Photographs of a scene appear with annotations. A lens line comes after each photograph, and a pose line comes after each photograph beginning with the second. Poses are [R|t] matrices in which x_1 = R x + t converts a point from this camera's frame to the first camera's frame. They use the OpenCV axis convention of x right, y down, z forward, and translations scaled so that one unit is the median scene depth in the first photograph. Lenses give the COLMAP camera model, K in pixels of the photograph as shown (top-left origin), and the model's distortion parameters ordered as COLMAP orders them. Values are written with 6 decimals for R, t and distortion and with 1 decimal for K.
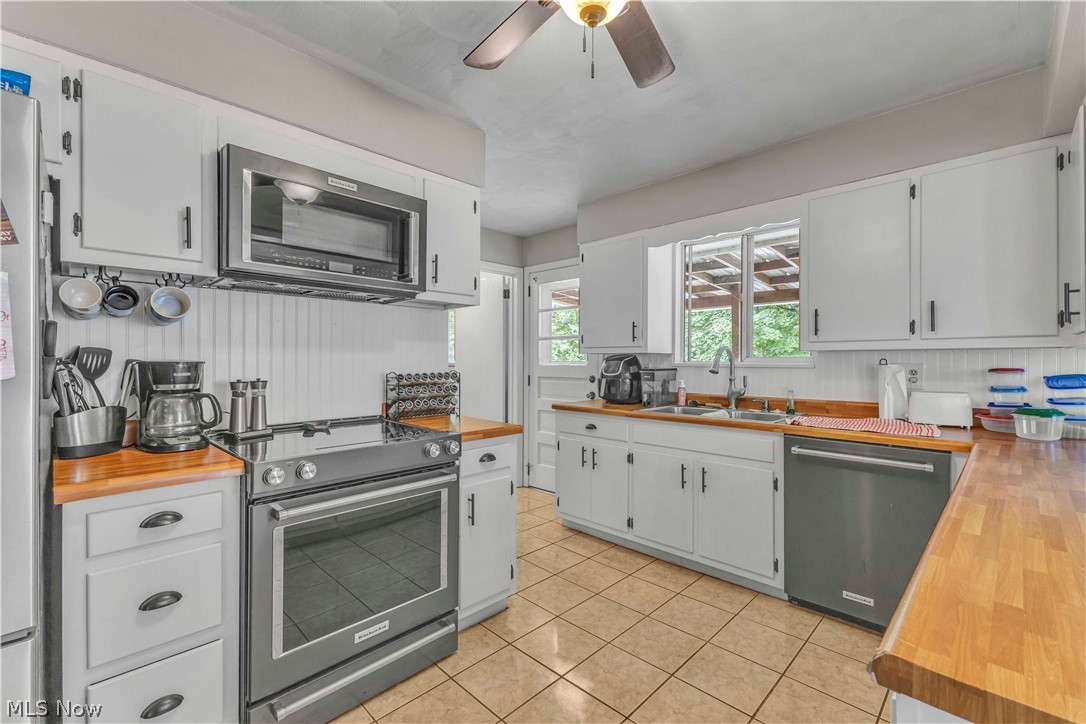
lens RADIAL K [[468.4, 0, 539.5], [0, 468.4, 355.9], [0, 0, 1]] dist [0.007769, 0.000348]
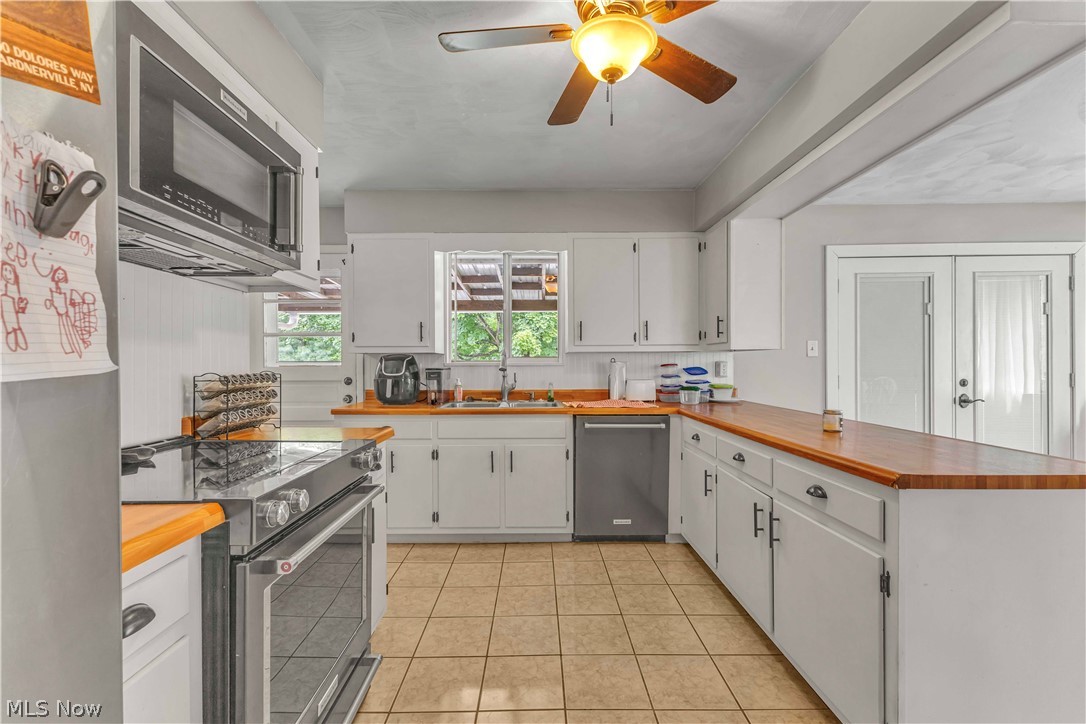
lens RADIAL K [[468.4, 0, 548.9], [0, 468.4, 364.4], [0, 0, 1]] dist [0.007769, 0.000348]
pose [[0.708146, -0.004607, 0.706051, -0.410989], [-0.002084, 0.999961, 0.008615, 0.012430], [-0.706063, -0.007573, 0.708109, 0.111167]]
